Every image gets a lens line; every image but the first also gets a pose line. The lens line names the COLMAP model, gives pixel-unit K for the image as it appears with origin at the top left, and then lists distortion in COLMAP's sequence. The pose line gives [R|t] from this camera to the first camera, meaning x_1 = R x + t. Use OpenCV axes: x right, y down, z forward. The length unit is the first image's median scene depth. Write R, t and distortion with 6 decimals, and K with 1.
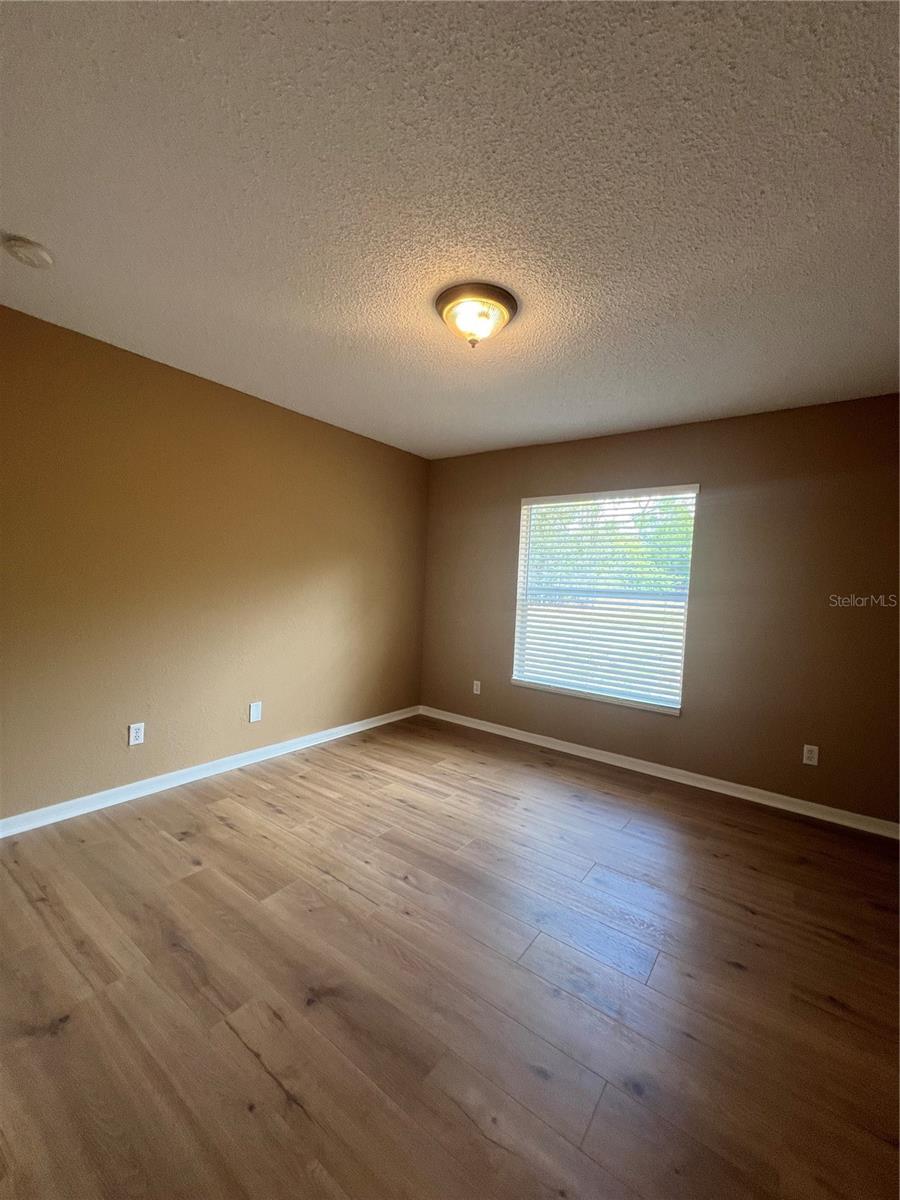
lens RADIAL K [[480.8, 0, 448.6], [0, 480.8, 599.9], [0, 0, 1]] dist [0.002461, 0.000063]
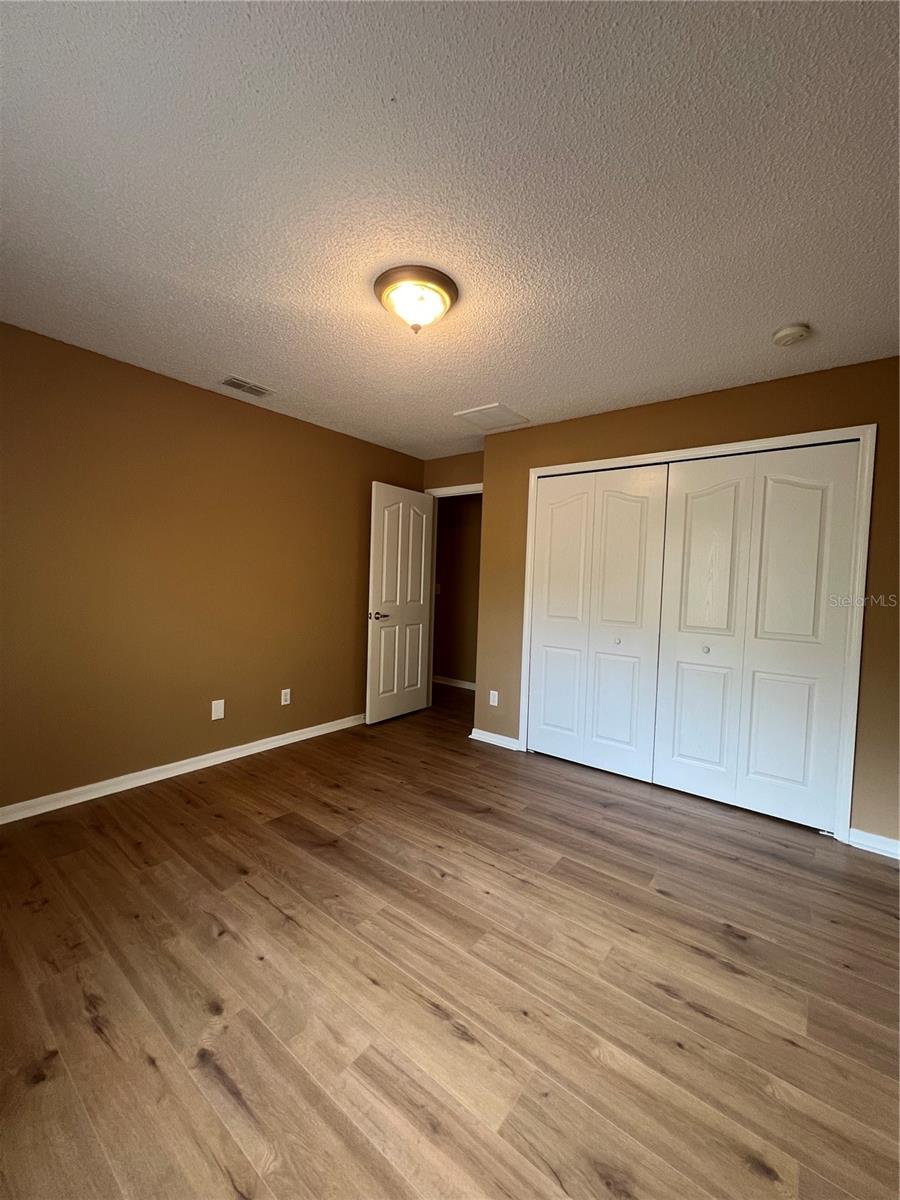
lens RADIAL K [[480.8, 0, 451.8], [0, 480.8, 600.6], [0, 0, 1]] dist [0.002461, 0.000063]
pose [[-0.996386, -0.082921, 0.018395, -0.078305], [-0.081223, 0.993546, 0.079180, -0.067541], [-0.024842, 0.077399, -0.996691, 1.949564]]
